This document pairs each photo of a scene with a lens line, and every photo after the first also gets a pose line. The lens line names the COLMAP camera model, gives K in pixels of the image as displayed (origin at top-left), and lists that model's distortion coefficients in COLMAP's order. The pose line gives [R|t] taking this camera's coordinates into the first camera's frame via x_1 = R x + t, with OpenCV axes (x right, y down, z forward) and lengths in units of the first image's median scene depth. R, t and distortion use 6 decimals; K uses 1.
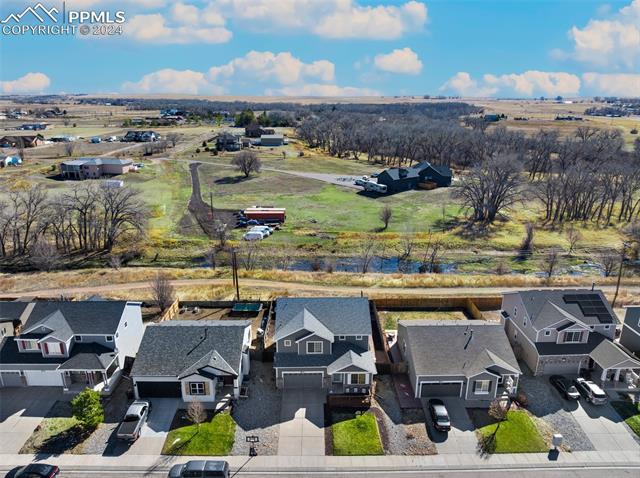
lens RADIAL K [[451.0, 0, 320.0], [0, 451.0, 239.0], [0, 0, 1]] dist [-0.033238, -0.005082]
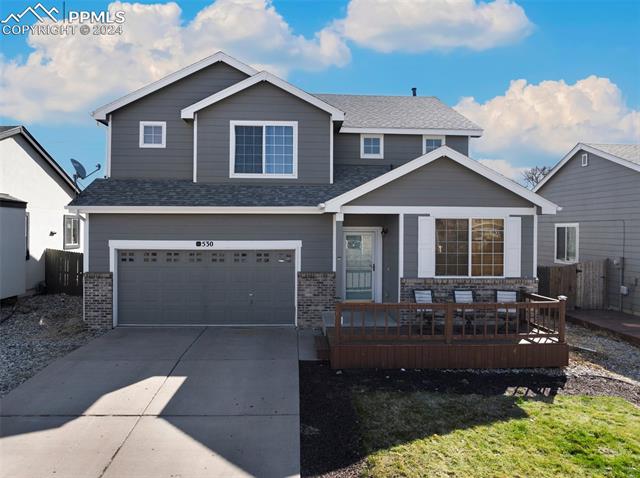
lens RADIAL K [[451.0, 0, 320.0], [0, 451.0, 239.0], [0, 0, 1]] dist [-0.033238, -0.005082]
pose [[0.999375, 0.001527, 0.035325, 0.009911], [0.007696, 0.965725, -0.259452, 0.361415], [-0.034510, 0.259561, 0.965110, 0.808059]]
